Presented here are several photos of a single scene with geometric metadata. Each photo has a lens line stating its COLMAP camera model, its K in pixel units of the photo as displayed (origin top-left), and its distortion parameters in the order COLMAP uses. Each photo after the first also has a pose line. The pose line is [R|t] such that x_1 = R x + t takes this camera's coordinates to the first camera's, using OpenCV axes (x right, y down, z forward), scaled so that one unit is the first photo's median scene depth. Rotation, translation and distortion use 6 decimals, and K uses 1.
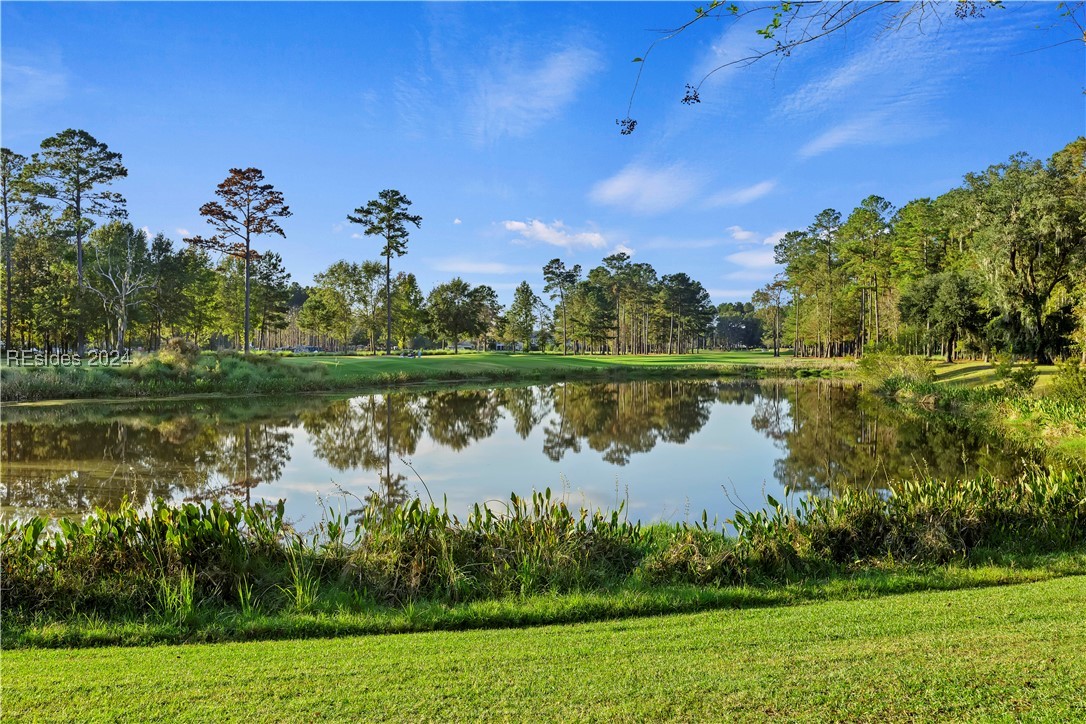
lens RADIAL K [[906.8, 0, 550.8], [0, 906.8, 362.2], [0, 0, 1]] dist [-0.008376, 0.005268]
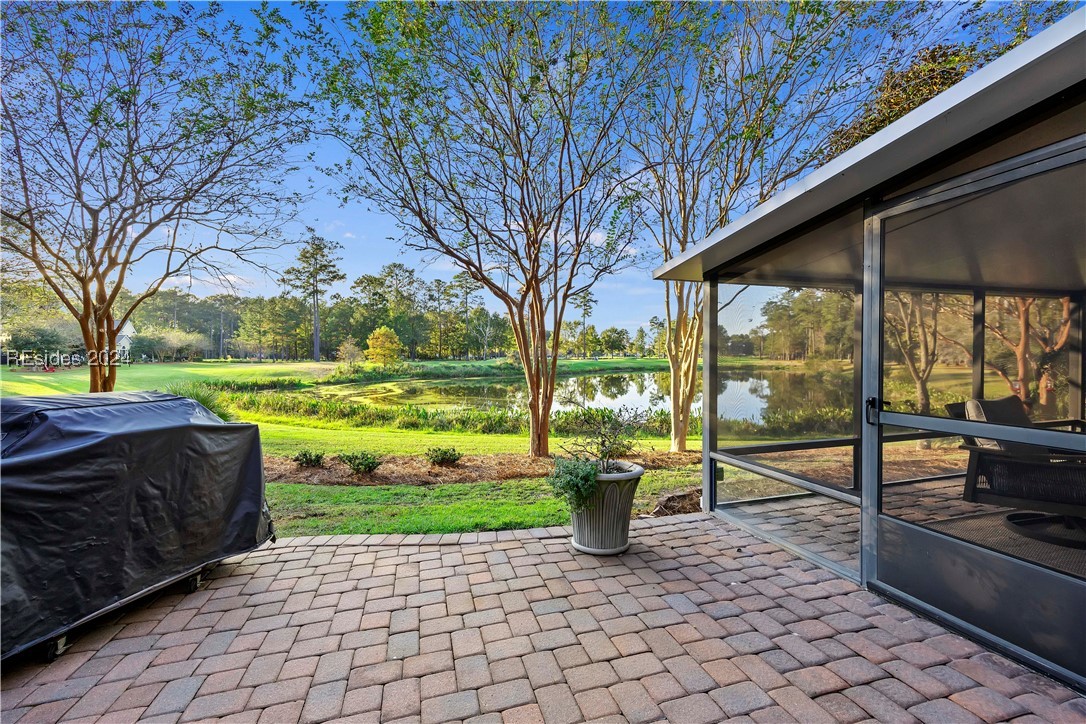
lens RADIAL K [[438.1, 0, 540.7], [0, 438.1, 360.9], [0, 0, 1]] dist [0.002372, -0.000060]
pose [[0.977582, 0.001697, -0.210547, -0.048880], [-0.001242, 0.999997, 0.002296, -0.005997], [0.210550, -0.001984, 0.977581, -0.139807]]
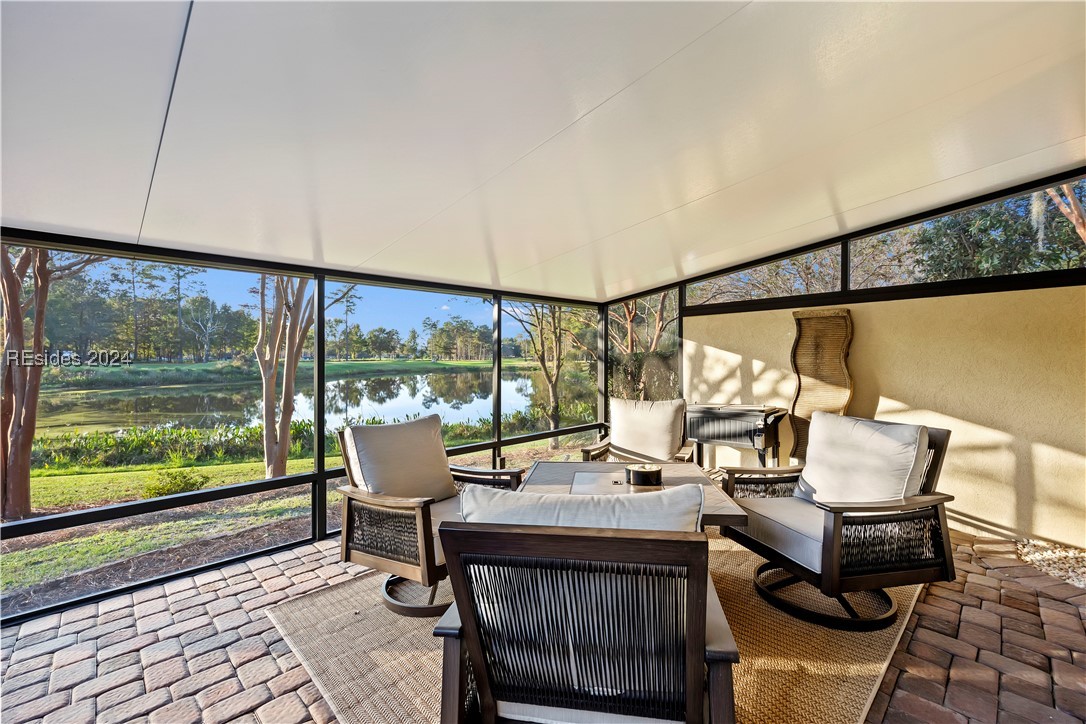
lens RADIAL K [[438.1, 0, 543.5], [0, 438.1, 362.7], [0, 0, 1]] dist [0.002372, -0.000060]
pose [[0.966850, -0.000691, 0.255343, 0.005860], [-0.000151, 0.999995, 0.003279, -0.007652], [-0.255344, -0.003209, 0.966845, -0.117637]]
